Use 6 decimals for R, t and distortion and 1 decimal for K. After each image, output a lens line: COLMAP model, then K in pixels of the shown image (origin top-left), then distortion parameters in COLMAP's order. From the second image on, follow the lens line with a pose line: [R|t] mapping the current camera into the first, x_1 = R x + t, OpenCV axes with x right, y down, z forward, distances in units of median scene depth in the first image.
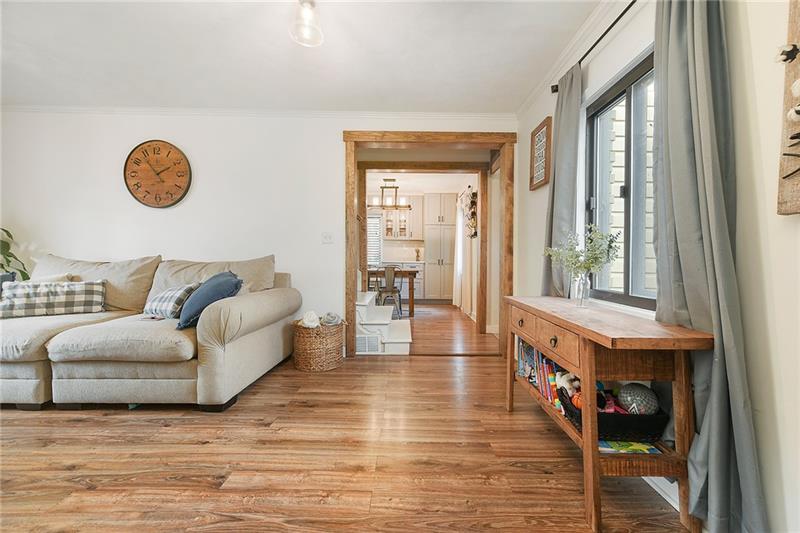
lens RADIAL K [[322.4, 0, 403.3], [0, 322.4, 260.7], [0, 0, 1]] dist [-0.014424, -0.000442]
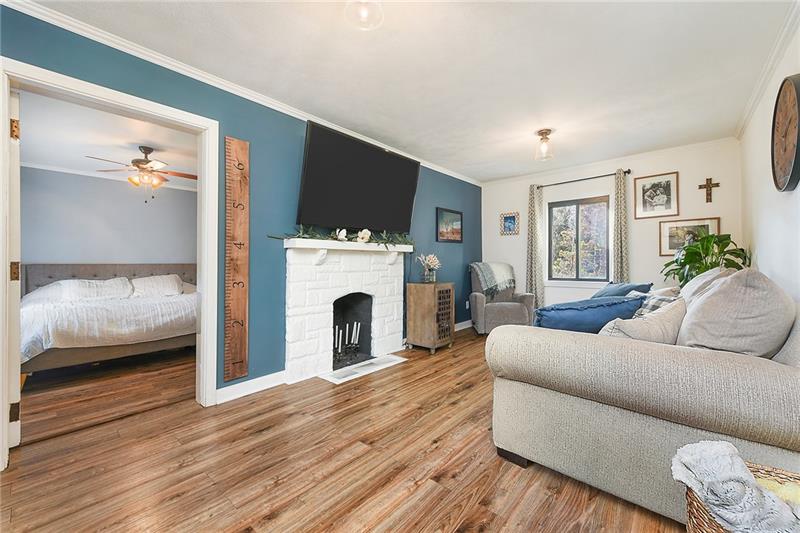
lens RADIAL K [[322.4, 0, 402.5], [0, 322.4, 265.2], [0, 0, 1]] dist [-0.014424, -0.000442]
pose [[-0.636414, -0.003621, -0.771339, 0.299704], [-0.026046, 0.999520, 0.016798, -0.021924], [0.770908, 0.030780, -0.636203, 1.842913]]
